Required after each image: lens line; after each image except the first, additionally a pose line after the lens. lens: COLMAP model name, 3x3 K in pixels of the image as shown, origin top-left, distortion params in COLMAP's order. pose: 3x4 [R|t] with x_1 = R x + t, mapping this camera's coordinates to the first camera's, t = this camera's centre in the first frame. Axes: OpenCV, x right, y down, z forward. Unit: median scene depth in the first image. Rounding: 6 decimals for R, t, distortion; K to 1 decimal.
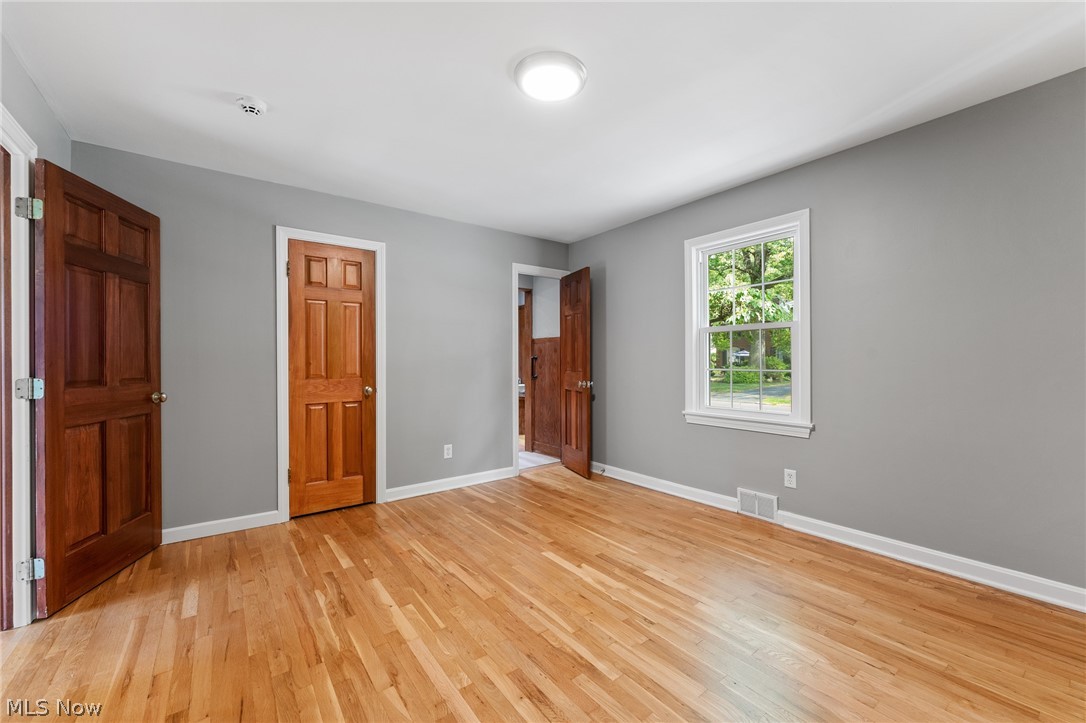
lens RADIAL K [[443.2, 0, 546.7], [0, 443.2, 361.3], [0, 0, 1]] dist [0.007560, 0.000074]
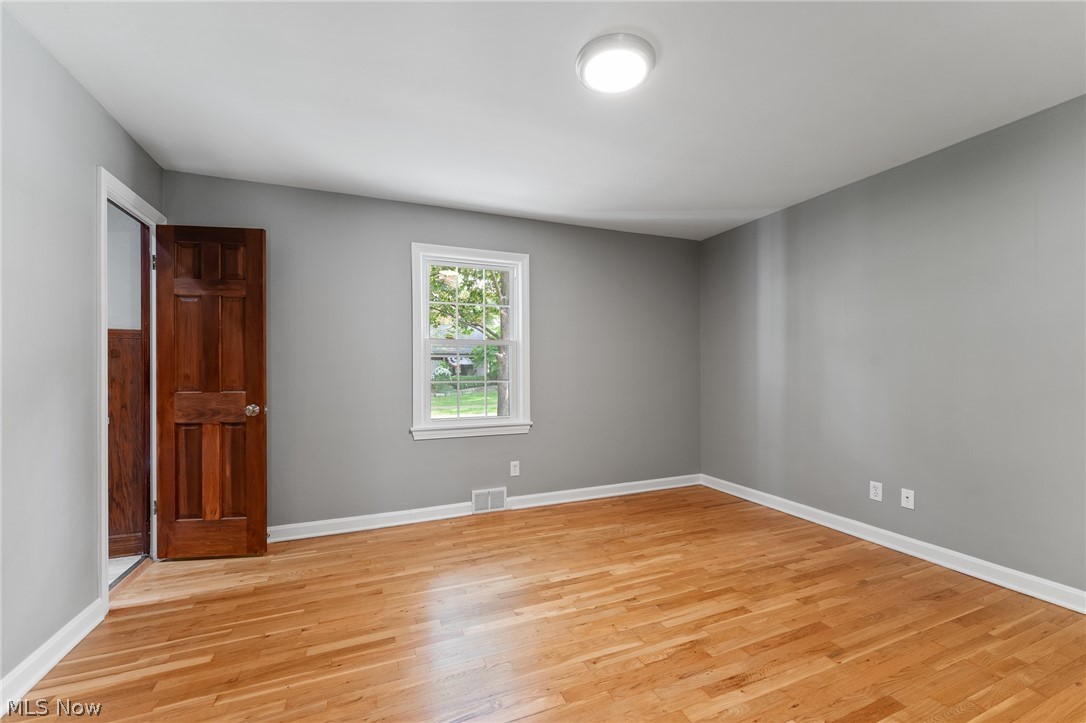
lens RADIAL K [[443.2, 0, 546.2], [0, 443.2, 368.0], [0, 0, 1]] dist [0.007560, 0.000074]
pose [[0.239430, 0.012232, 0.970837, -0.564136], [0.003298, 0.999905, -0.013412, 0.001972], [-0.970908, 0.006413, 0.239367, 0.560902]]
